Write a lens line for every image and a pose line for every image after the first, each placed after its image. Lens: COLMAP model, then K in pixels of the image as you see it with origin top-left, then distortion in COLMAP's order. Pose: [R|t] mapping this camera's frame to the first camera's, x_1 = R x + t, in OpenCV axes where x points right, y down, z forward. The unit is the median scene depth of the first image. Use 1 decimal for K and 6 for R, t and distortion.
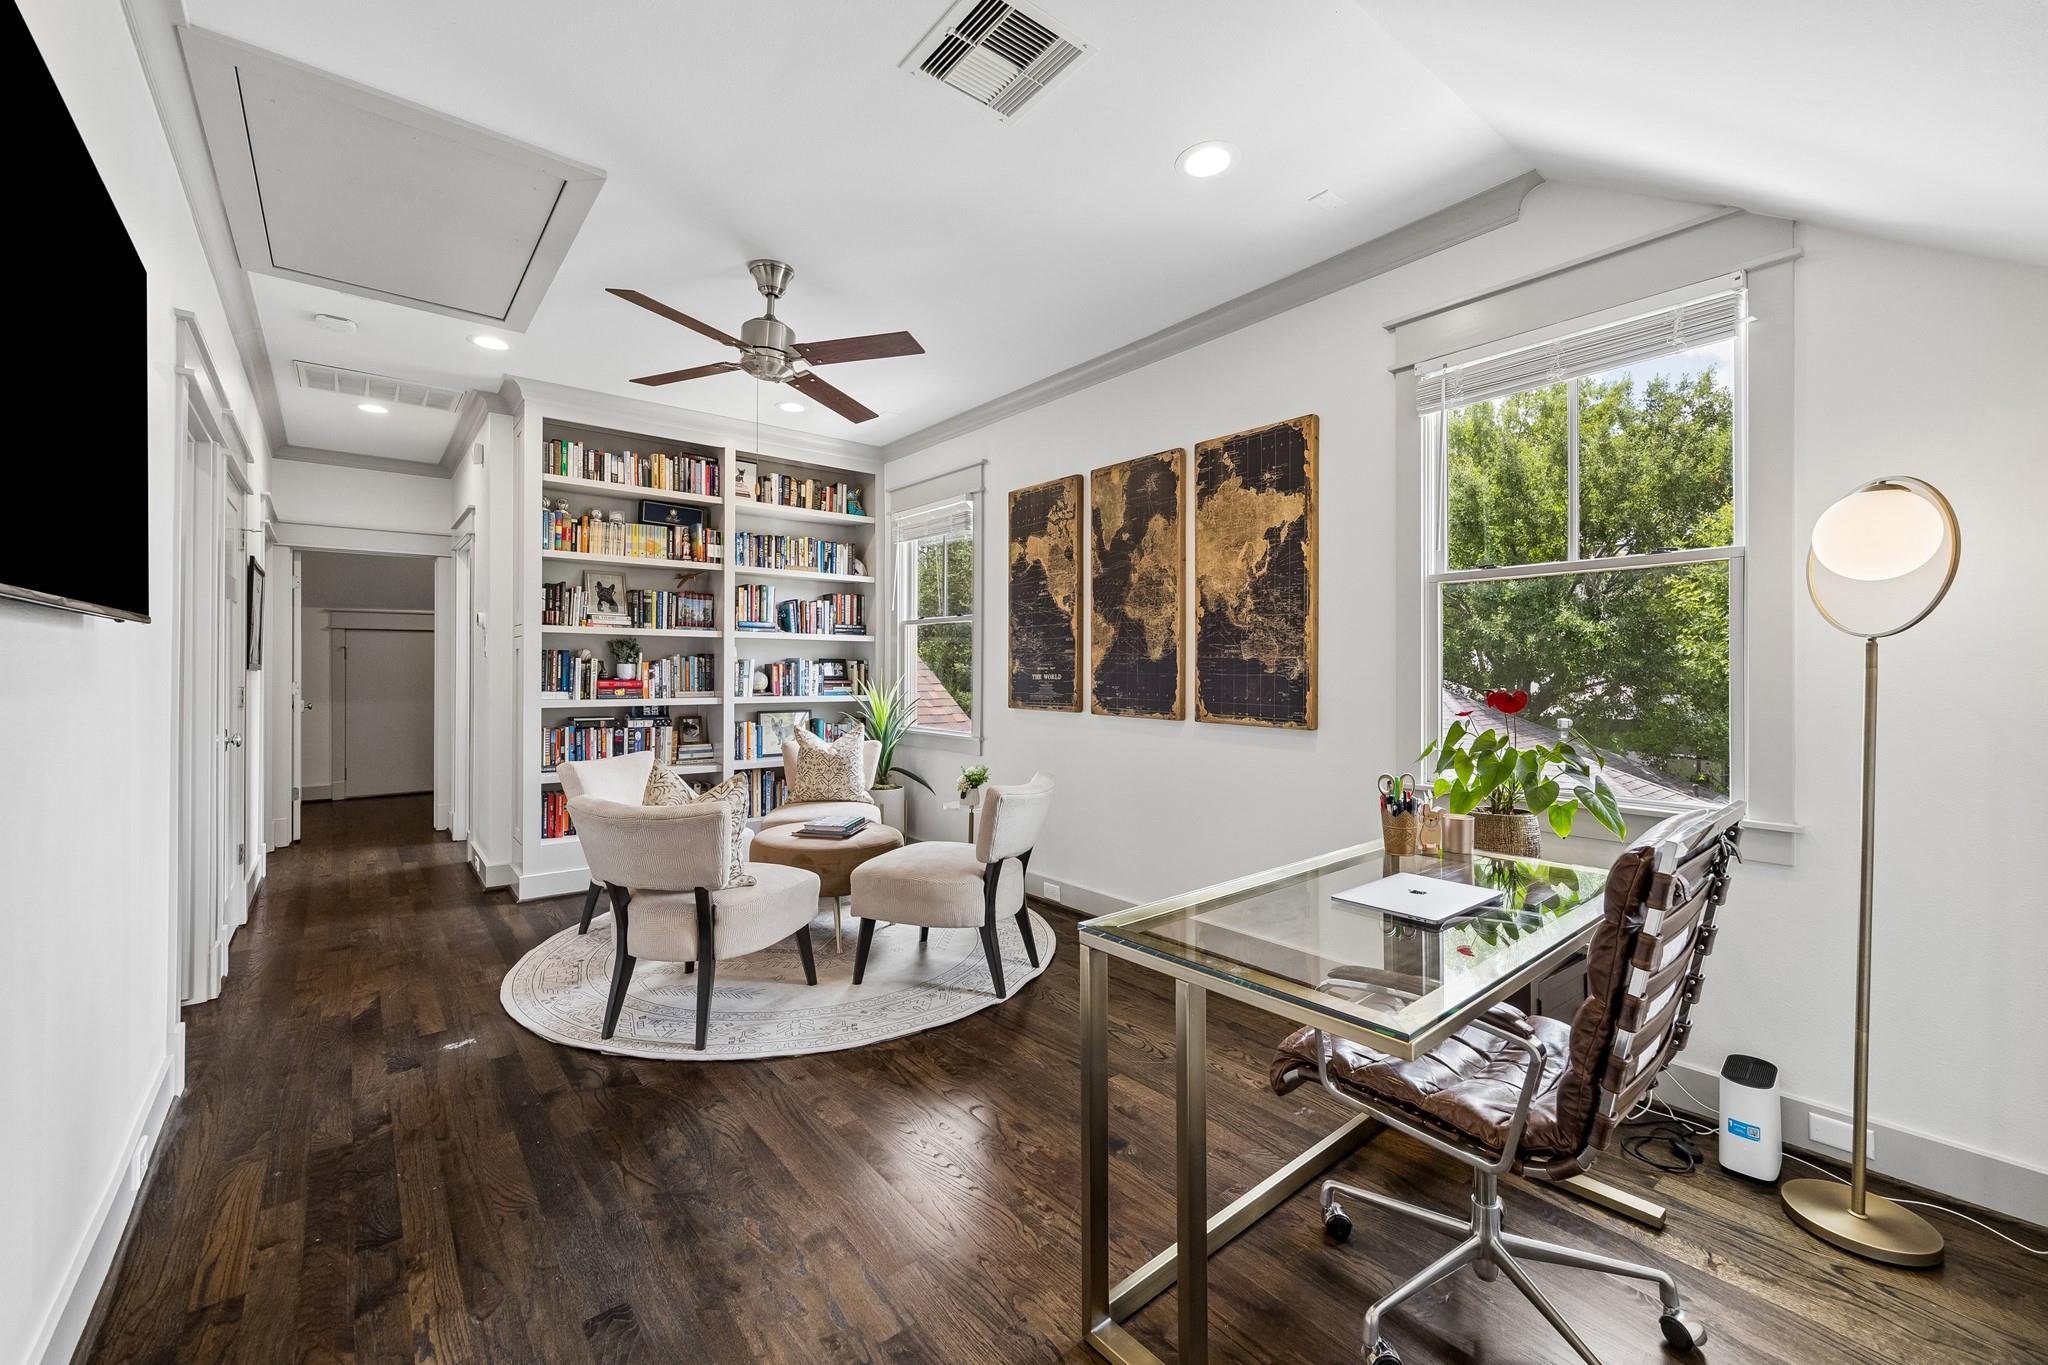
lens RADIAL K [[794.3, 0, 1019.5], [0, 794.3, 665.2], [0, 0, 1]] dist [0.003681, -0.001354]
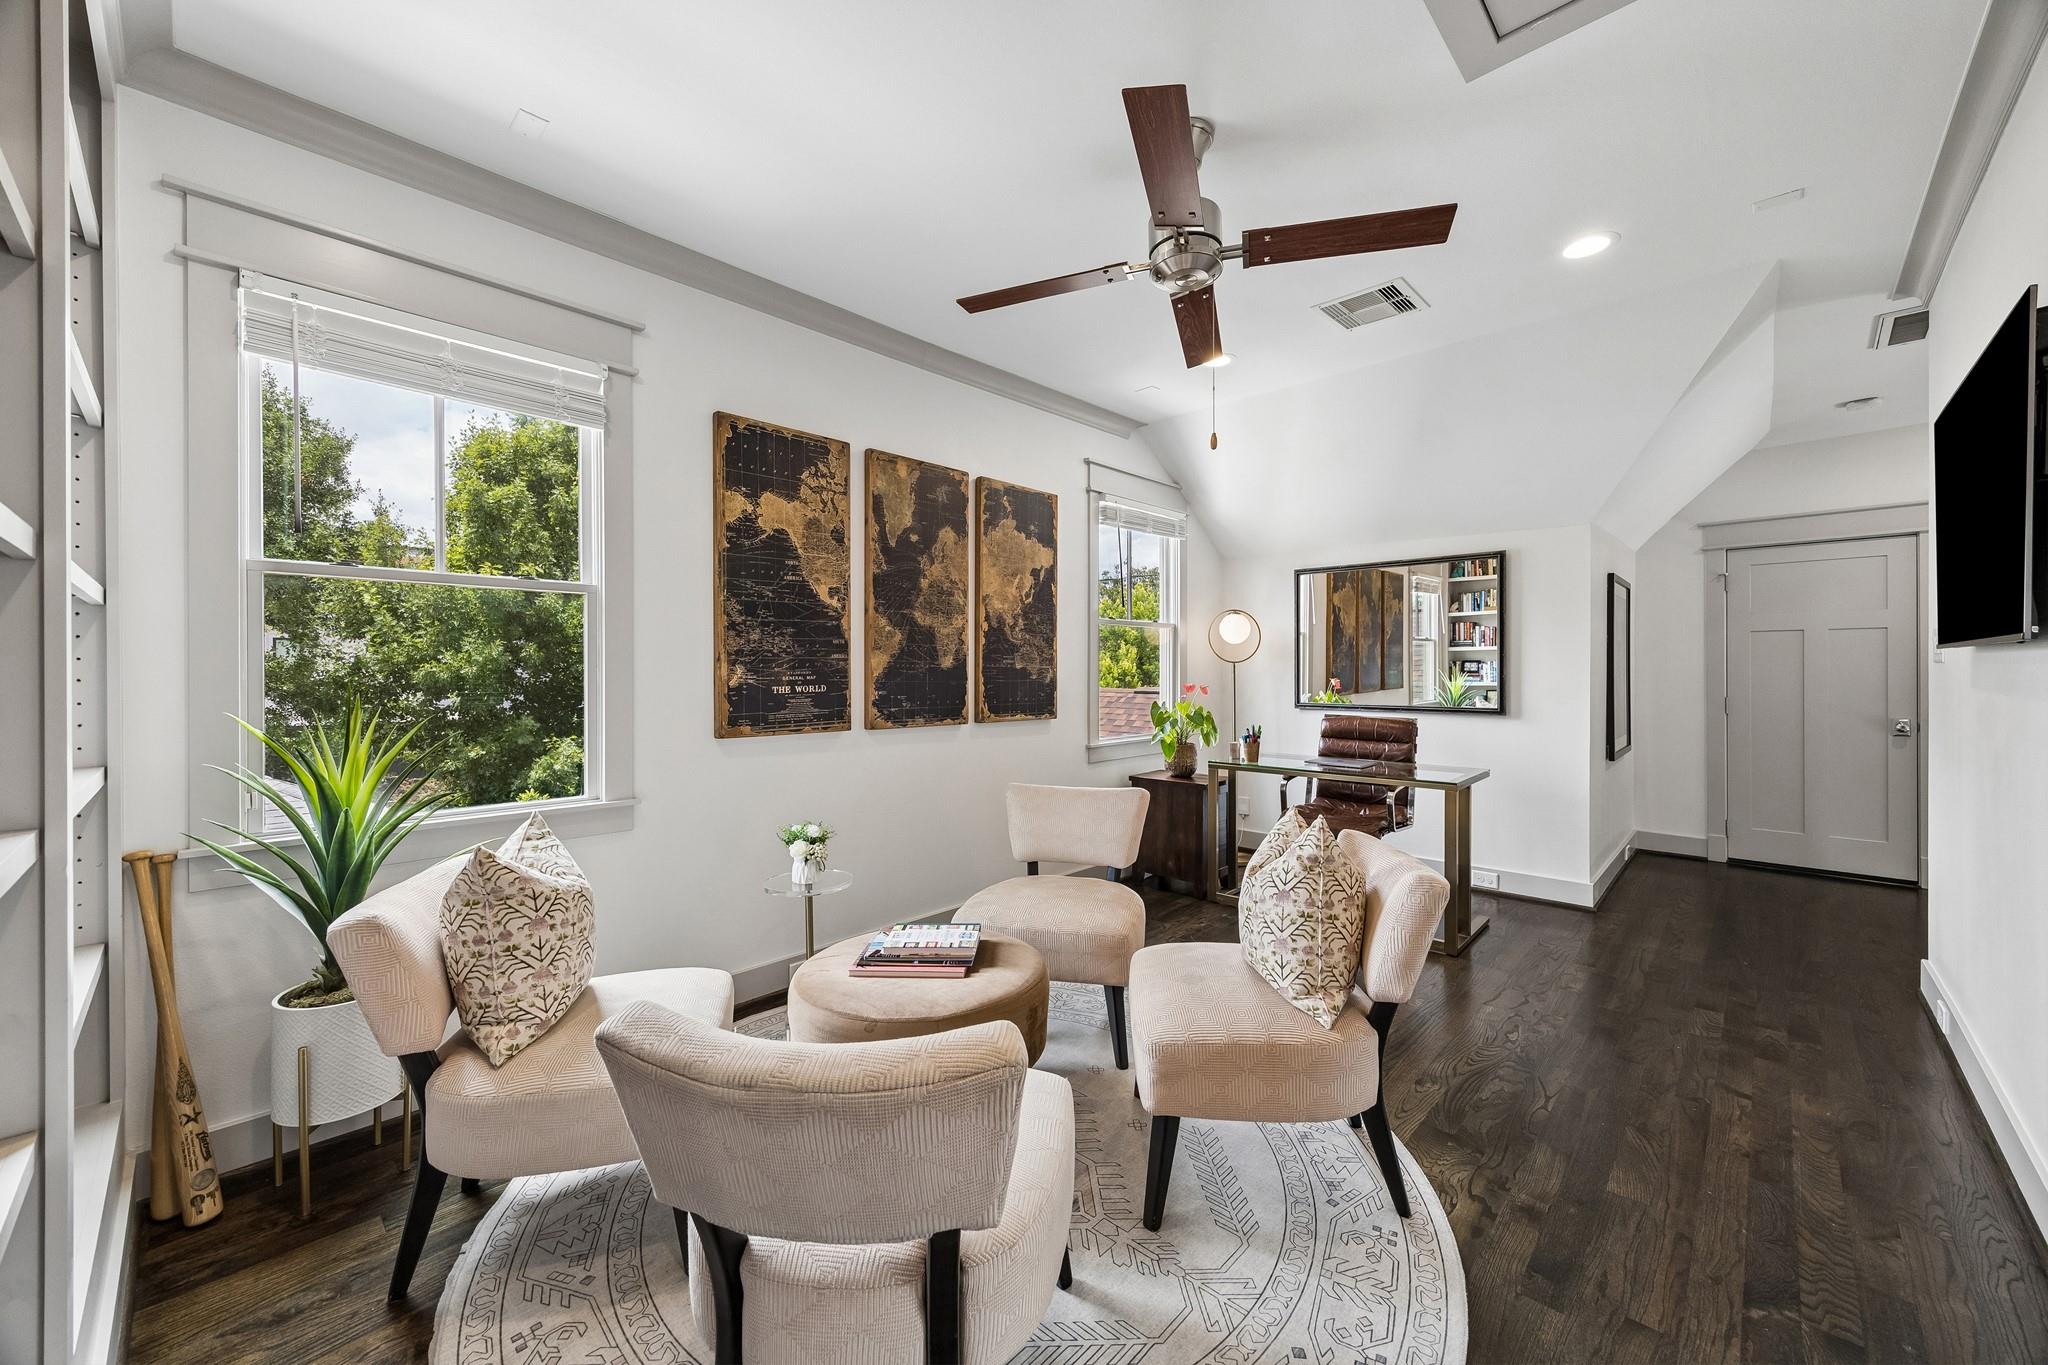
lens RADIAL K [[794.3, 0, 1023.6], [0, 794.3, 678.5], [0, 0, 1]] dist [0.003681, -0.001354]
pose [[-0.110400, -0.004873, 0.993875, -0.845006], [0.005165, 0.999972, 0.005476, 0.001755], [-0.993874, 0.005738, -0.110372, 0.997107]]
